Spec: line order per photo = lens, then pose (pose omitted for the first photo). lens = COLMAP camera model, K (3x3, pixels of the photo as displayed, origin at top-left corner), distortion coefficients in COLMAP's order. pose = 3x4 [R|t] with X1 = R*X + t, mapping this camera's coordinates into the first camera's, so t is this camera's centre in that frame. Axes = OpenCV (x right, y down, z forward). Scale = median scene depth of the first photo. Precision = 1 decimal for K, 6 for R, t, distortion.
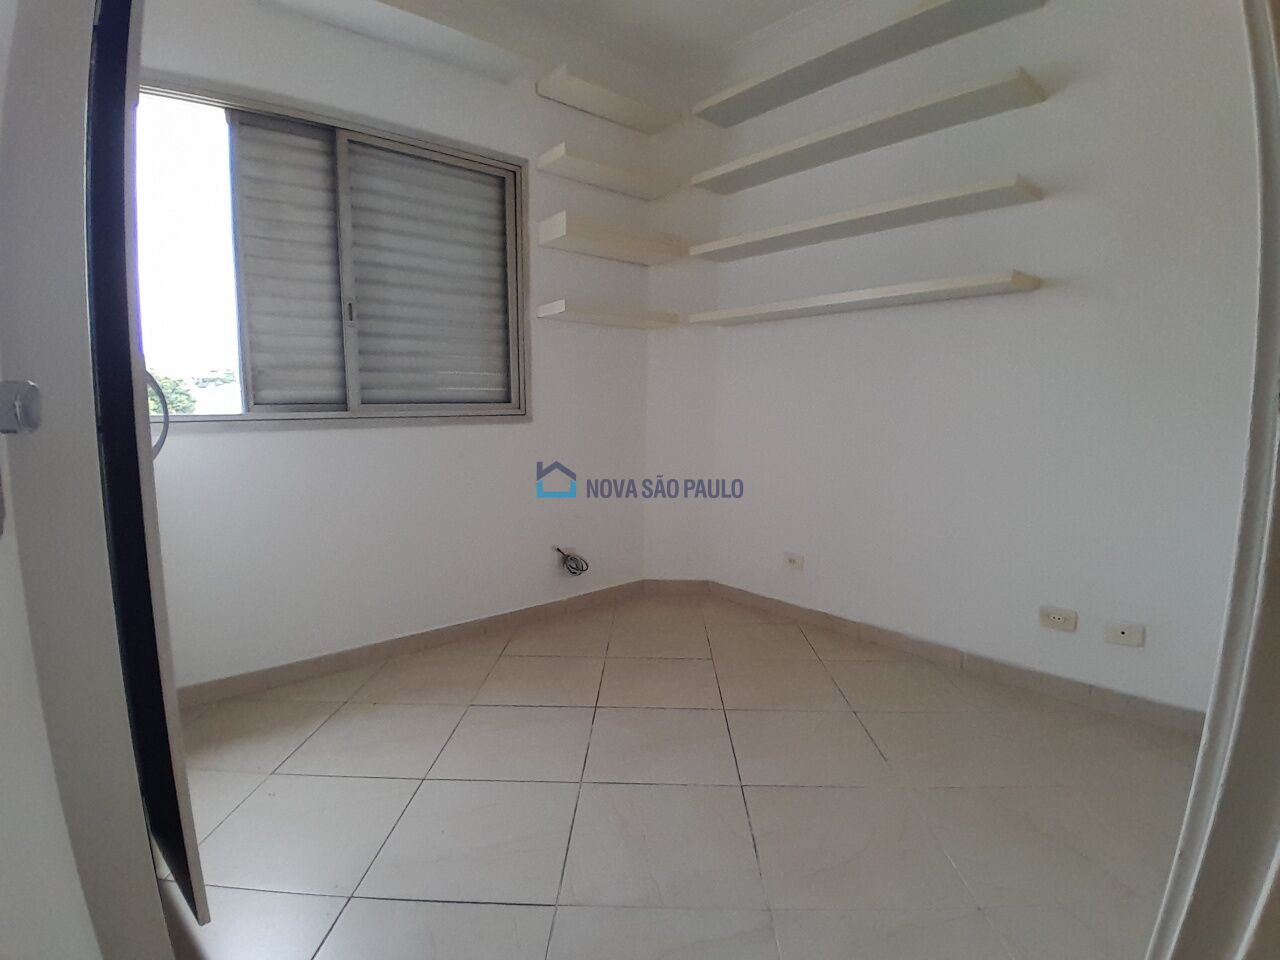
lens RADIAL K [[633.3, 0, 633.0], [0, 633.3, 487.9], [0, 0, 1]] dist [0.007095, -0.047558]
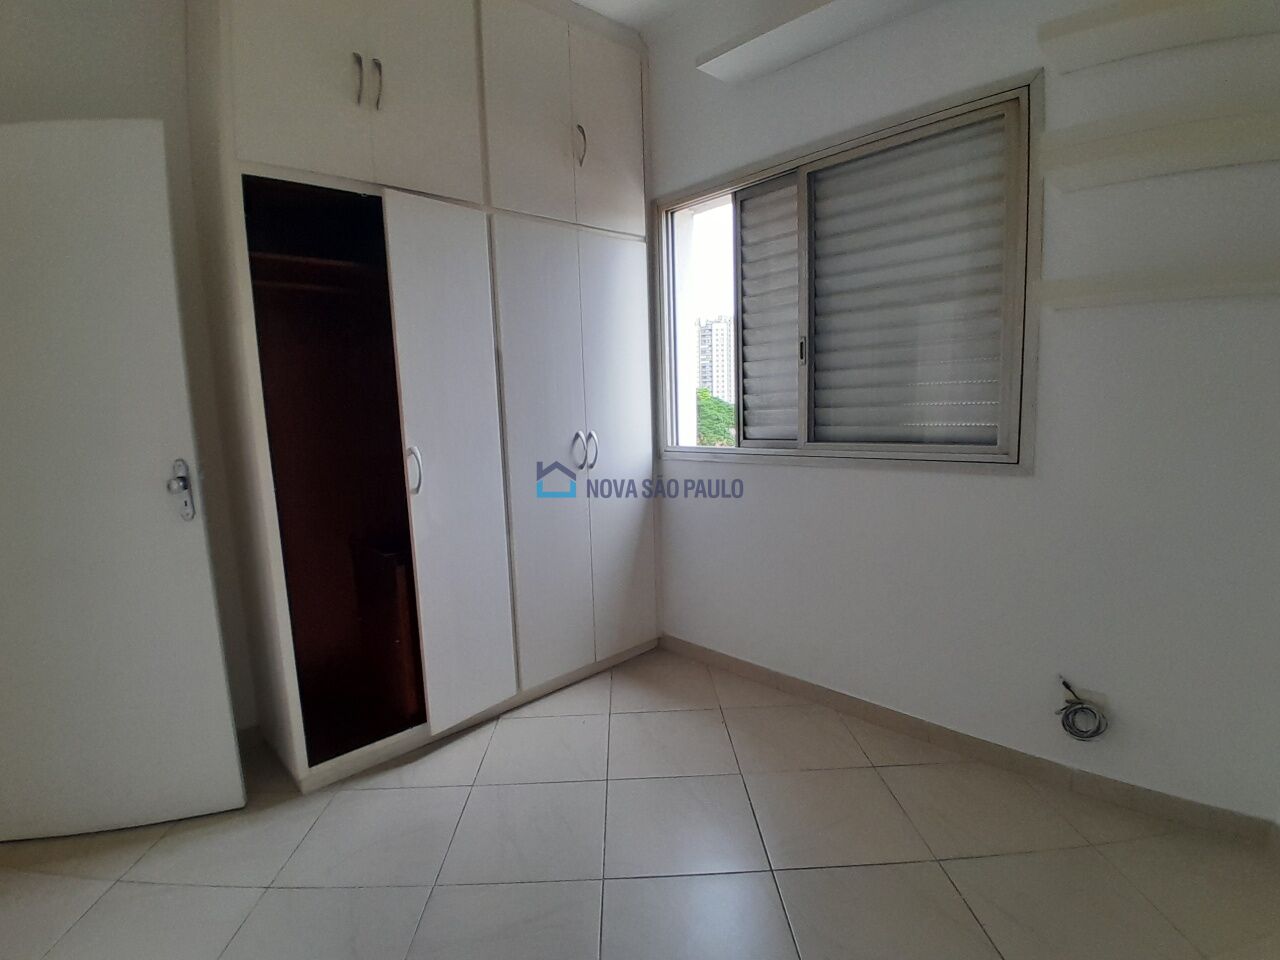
lens RADIAL K [[637.9, 0, 641.8], [0, 637.9, 494.2], [0, 0, 1]] dist [-0.001176, -0.040314]
pose [[0.065917, 0.142098, -0.987655, 0.538675], [-0.093652, 0.986320, 0.135655, -0.160221], [0.993420, 0.083554, 0.078323, 0.660034]]
